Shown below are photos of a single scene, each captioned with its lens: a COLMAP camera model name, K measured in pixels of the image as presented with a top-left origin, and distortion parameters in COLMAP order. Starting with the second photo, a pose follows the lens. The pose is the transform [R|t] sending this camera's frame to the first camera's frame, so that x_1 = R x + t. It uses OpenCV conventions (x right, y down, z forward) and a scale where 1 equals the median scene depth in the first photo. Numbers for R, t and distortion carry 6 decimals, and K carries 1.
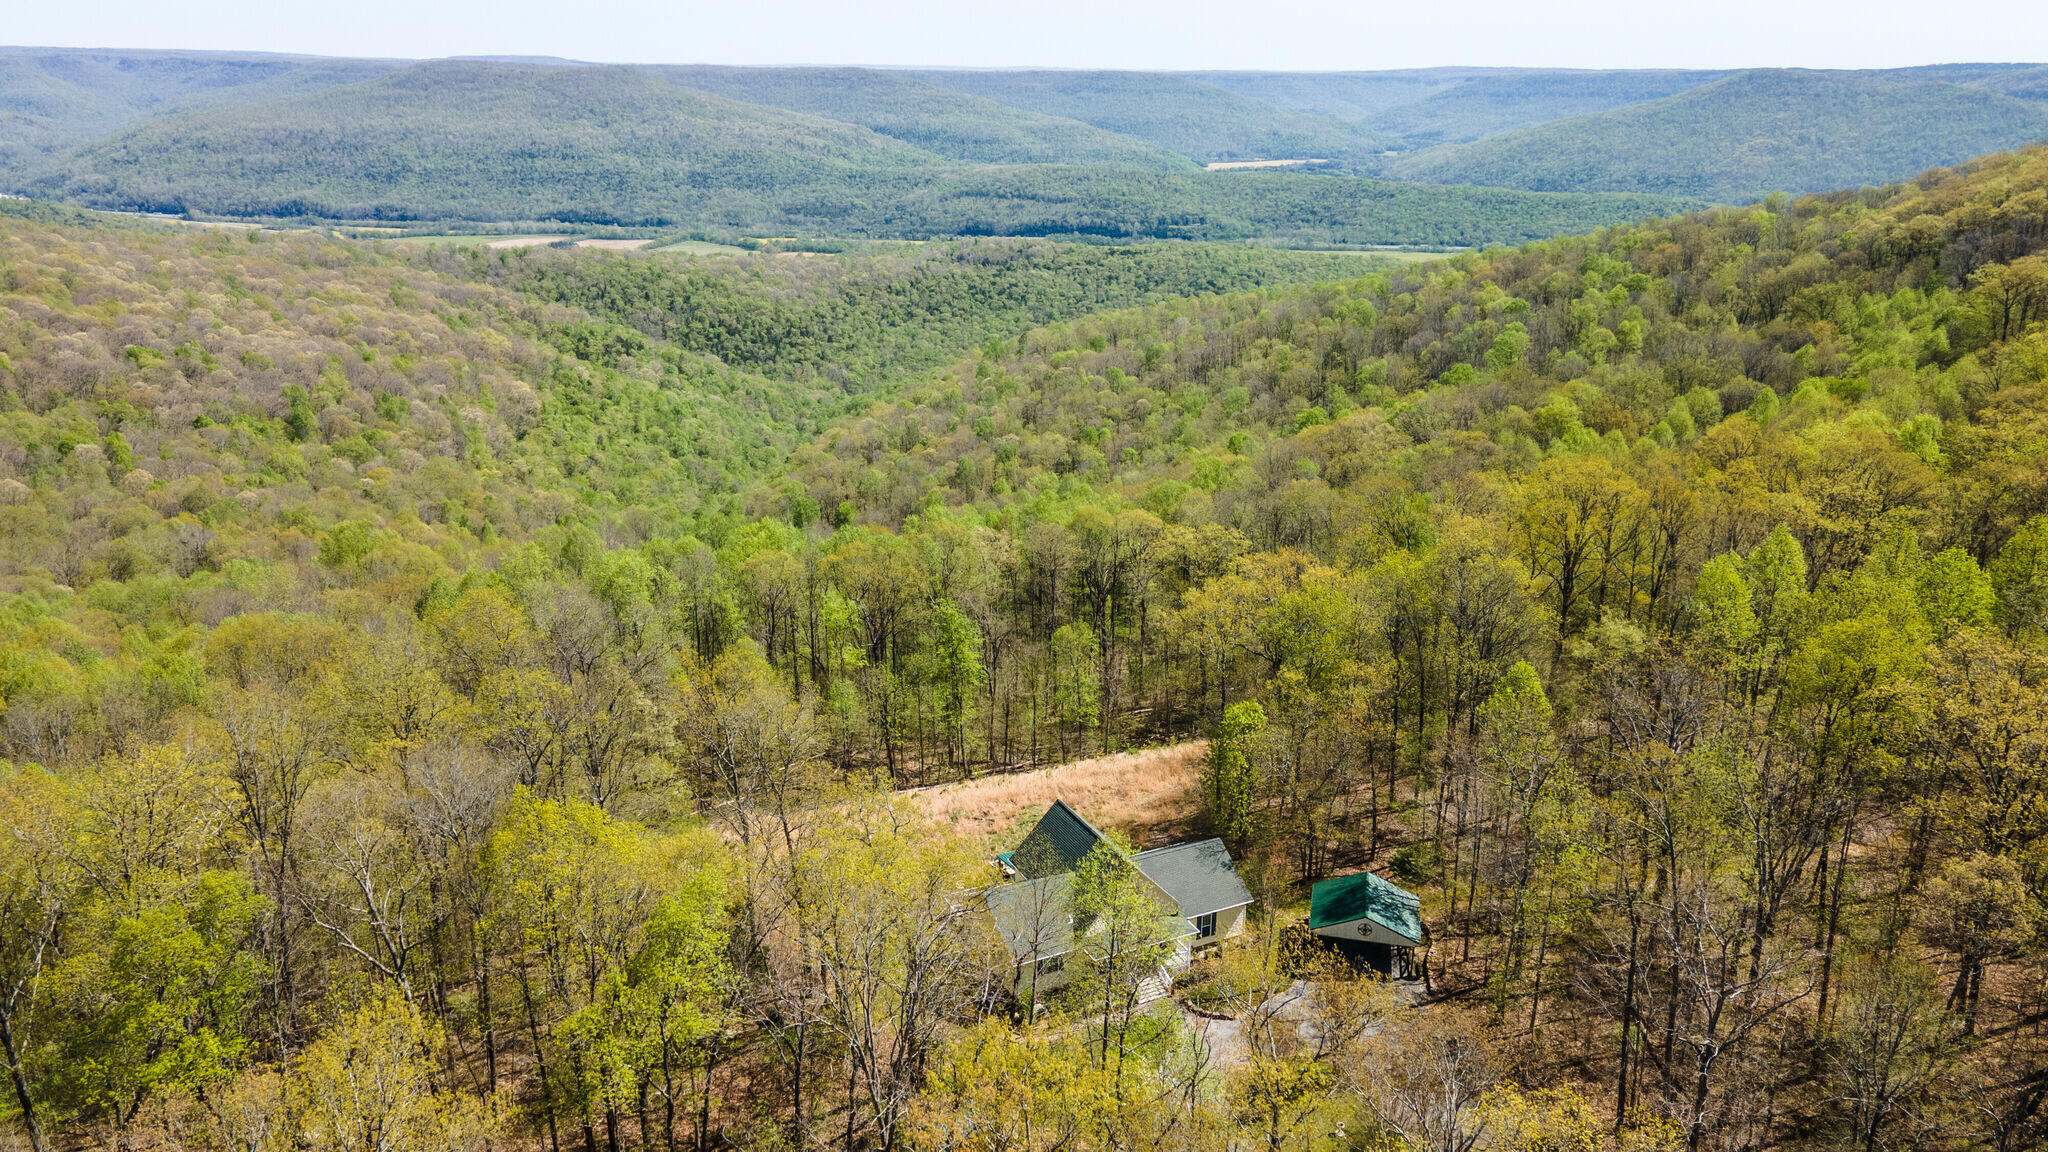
lens RADIAL K [[1489.1, 0, 1026.4], [0, 1489.1, 575.6], [0, 0, 1]] dist [0.032393, 0.032483]
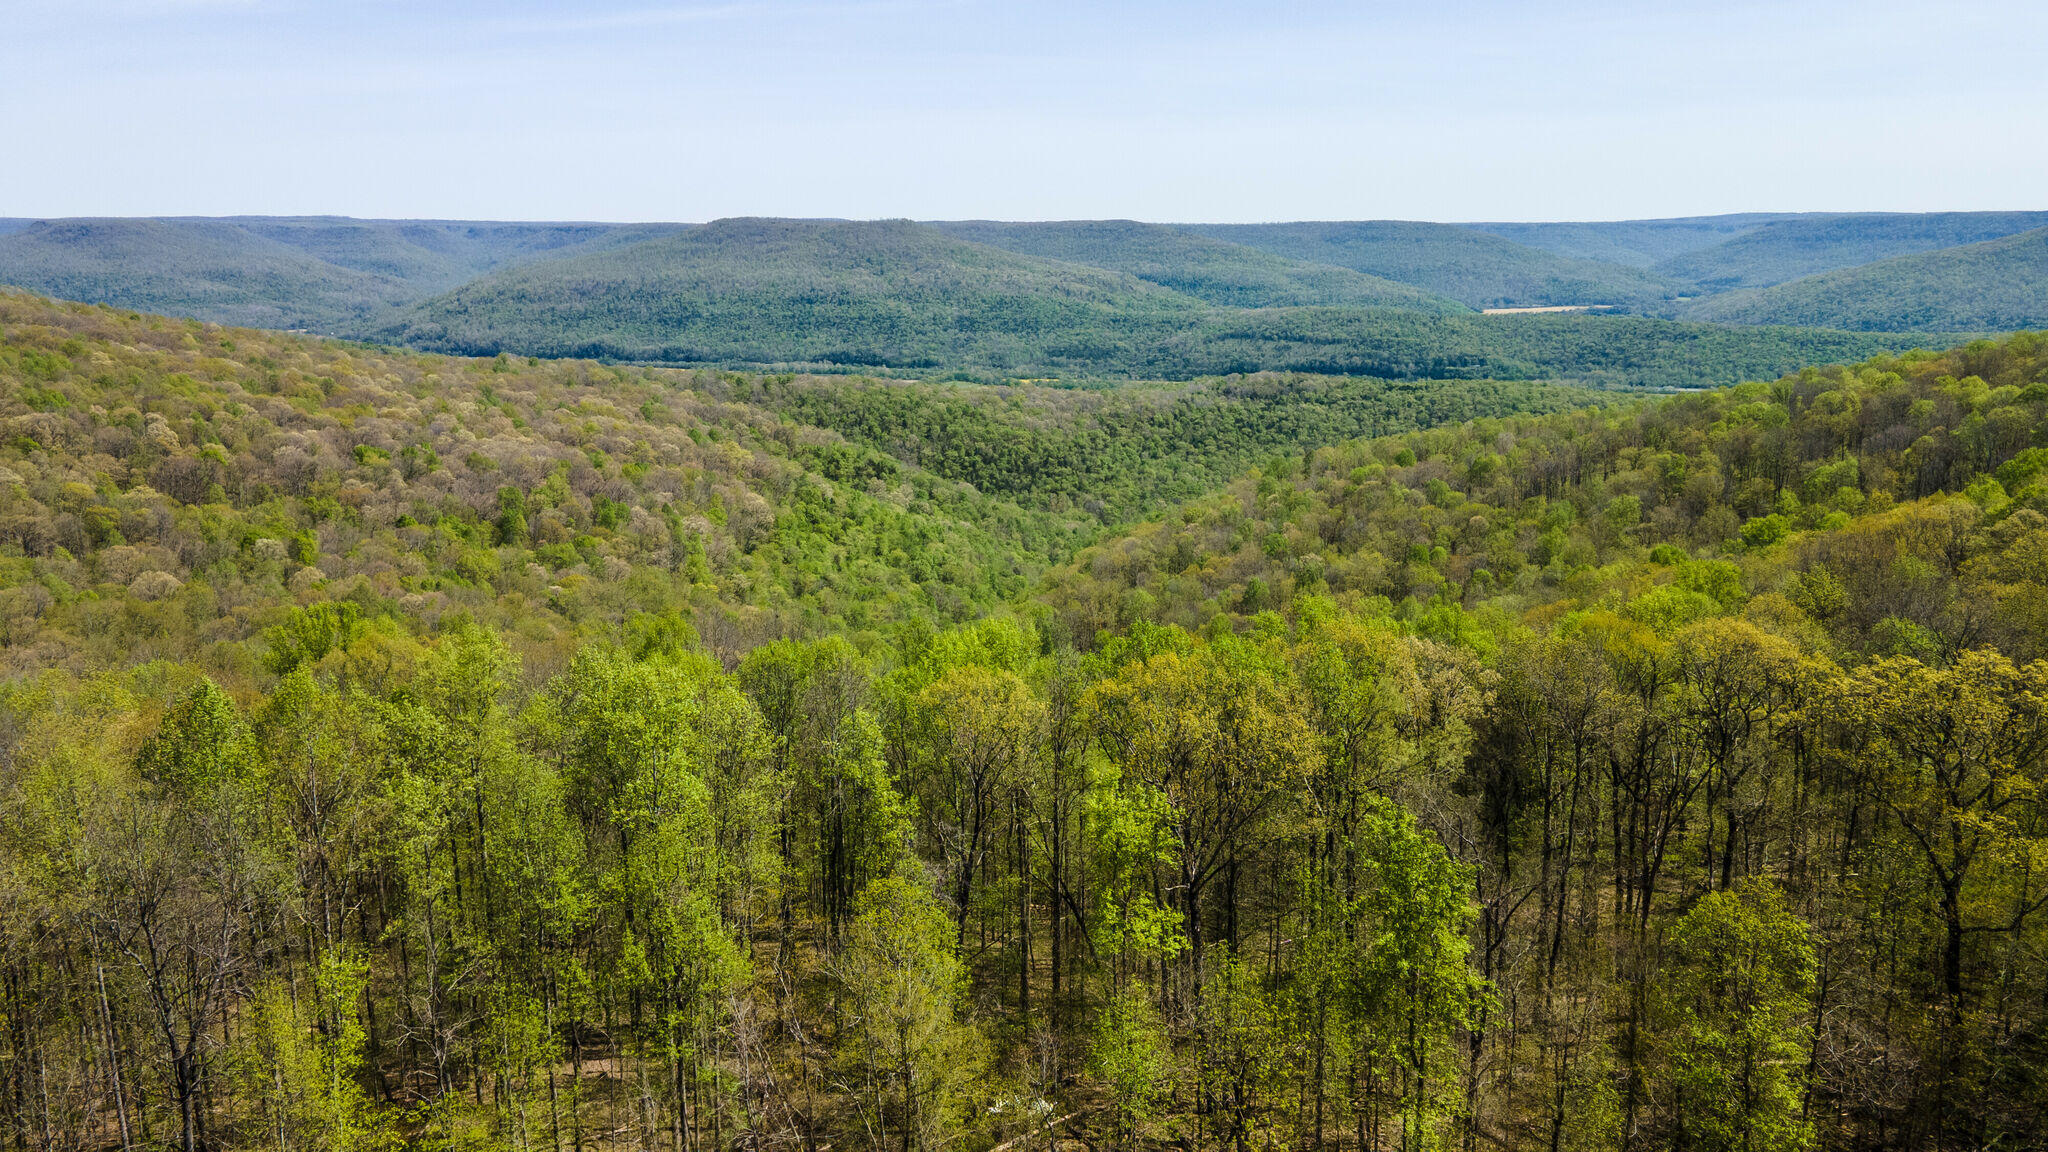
lens RADIAL K [[1489.1, 0, 1029.5], [0, 1489.1, 577.7], [0, 0, 1]] dist [0.032393, 0.032483]
pose [[0.985853, 0.027604, -0.165327, -0.007399], [-0.043516, 0.994676, -0.093416, -0.000142], [0.161868, 0.099289, 0.981805, 0.050773]]
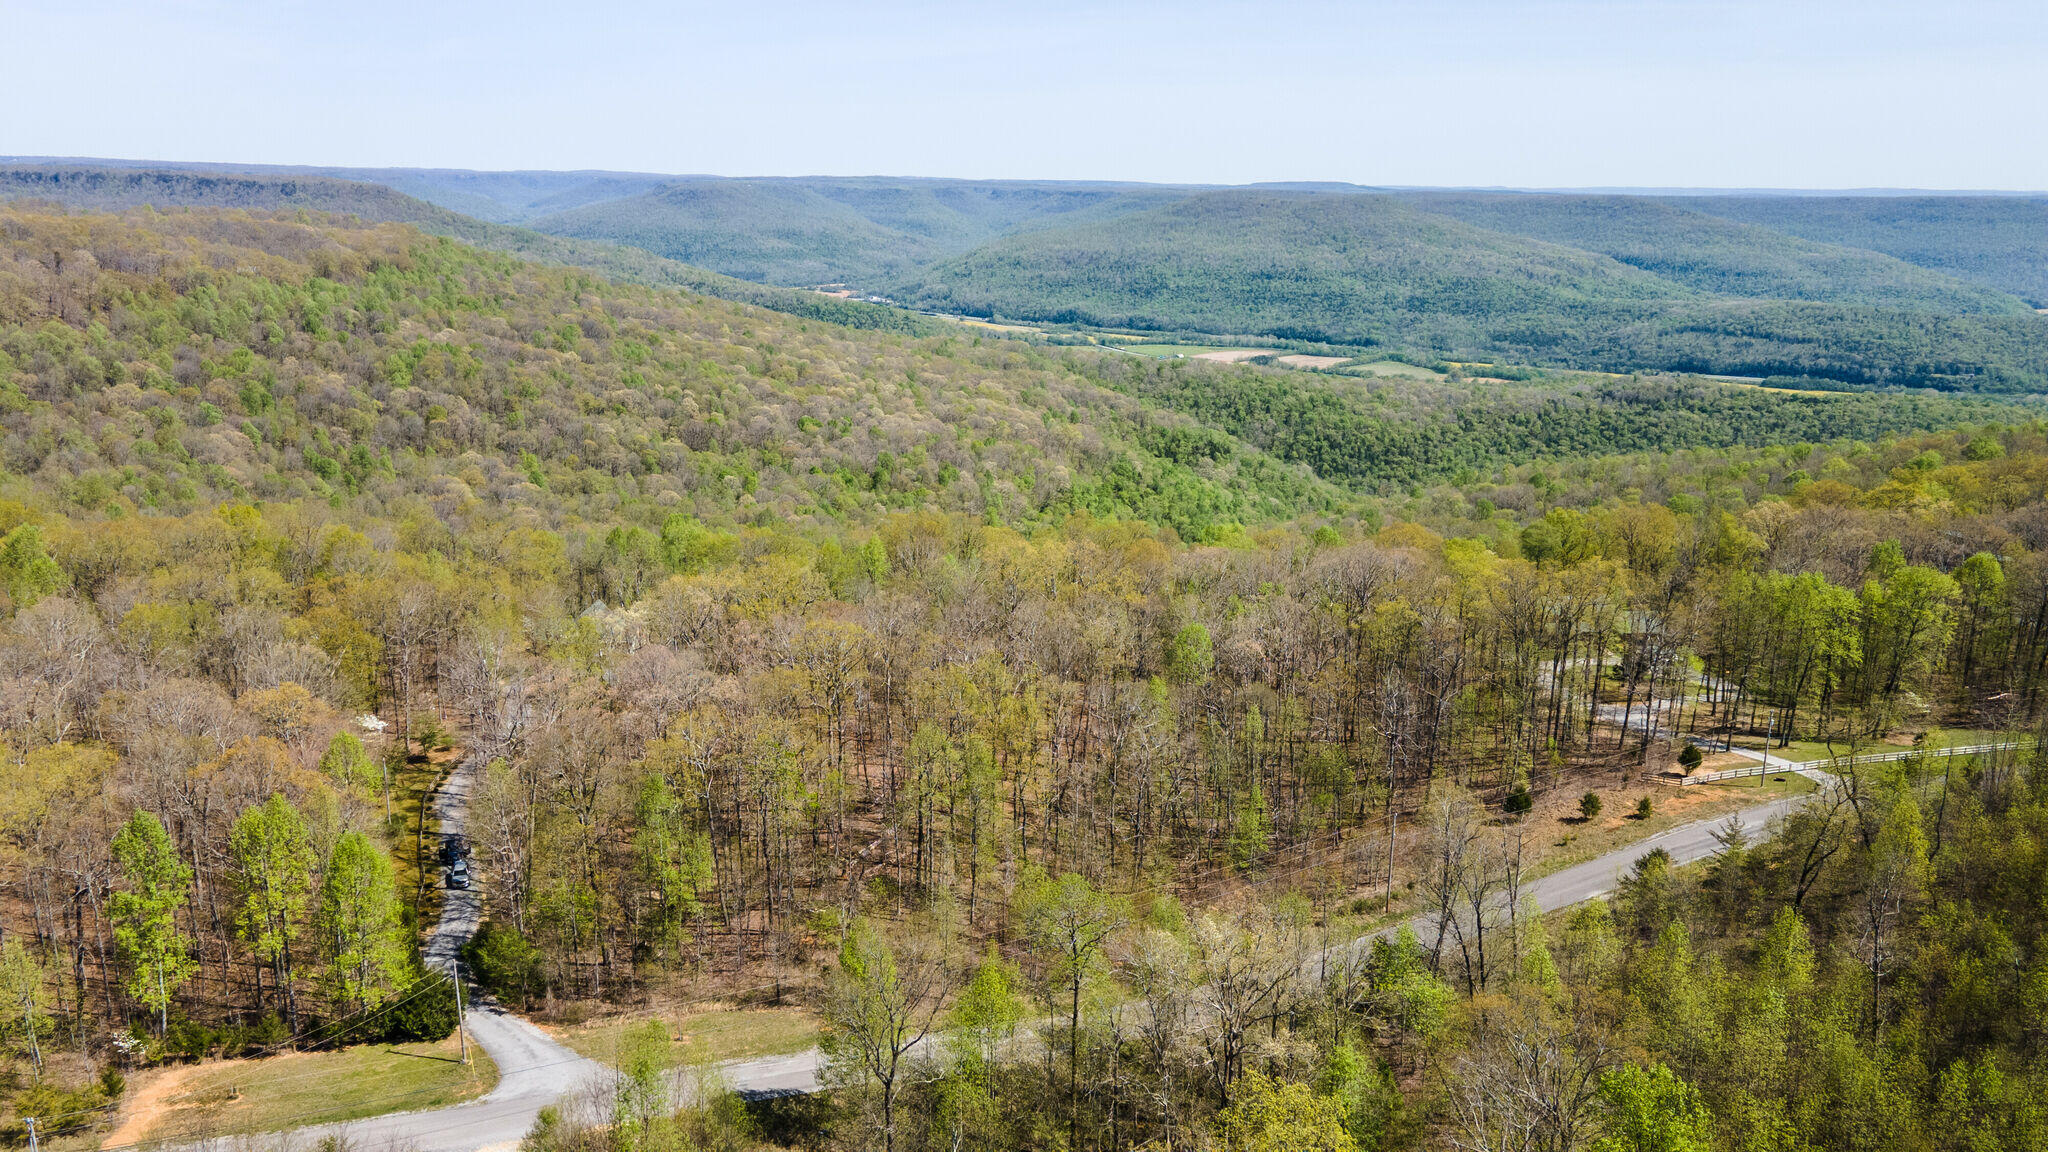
lens RADIAL K [[1489.1, 0, 1023.7], [0, 1489.1, 573.0], [0, 0, 1]] dist [0.032393, 0.032483]
pose [[0.875192, 0.128266, -0.466461, 0.087858], [-0.163332, 0.985938, -0.035341, 0.003598], [0.455369, 0.107118, 0.883835, -0.046023]]
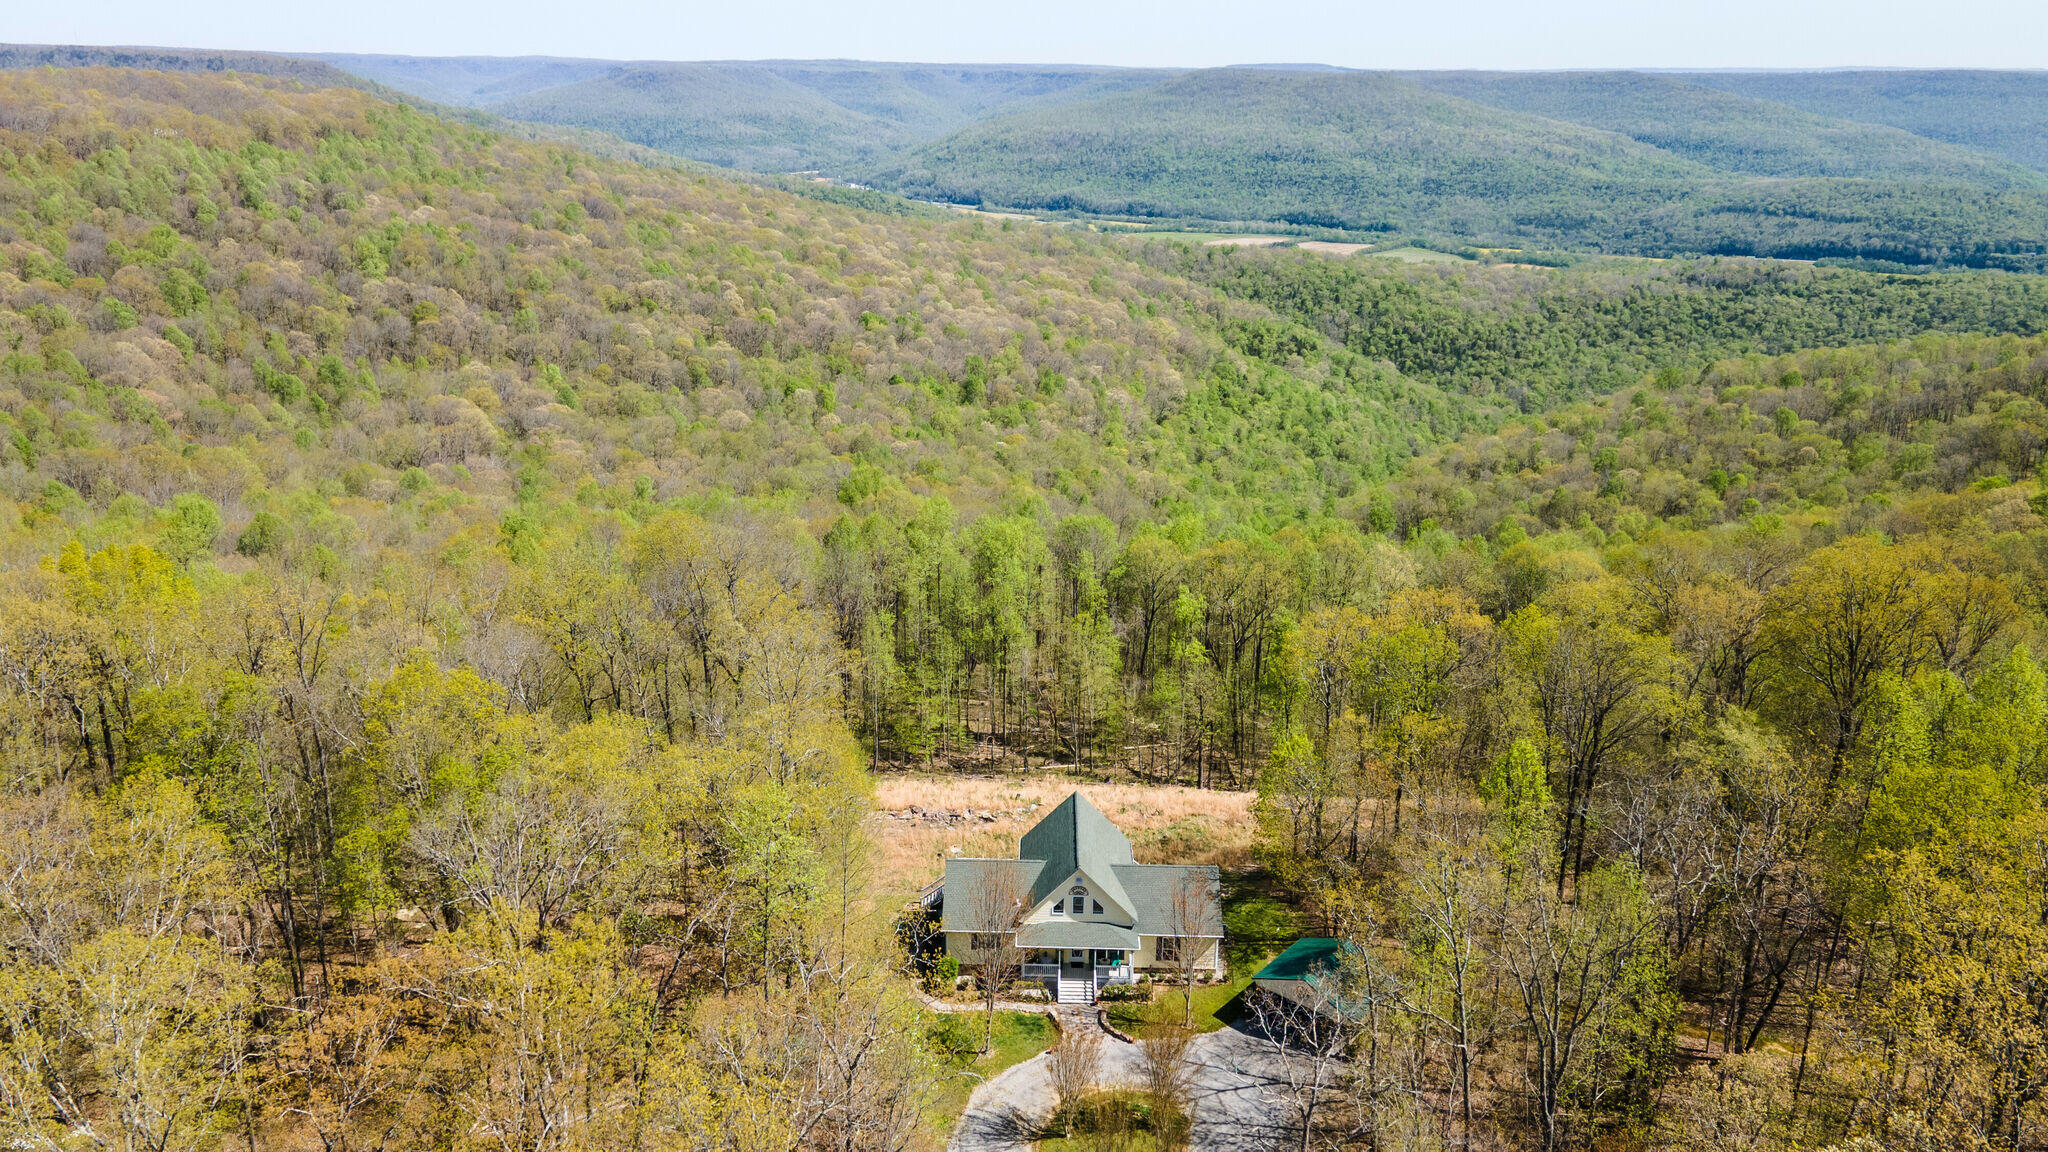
lens RADIAL K [[1489.1, 0, 1026.1], [0, 1489.1, 577.3], [0, 0, 1]] dist [0.032393, 0.032483]
pose [[0.888280, 0.149051, -0.434445, 0.018666], [-0.150180, 0.988142, 0.031954, -0.000877], [0.434056, 0.036860, 0.900131, 0.003738]]
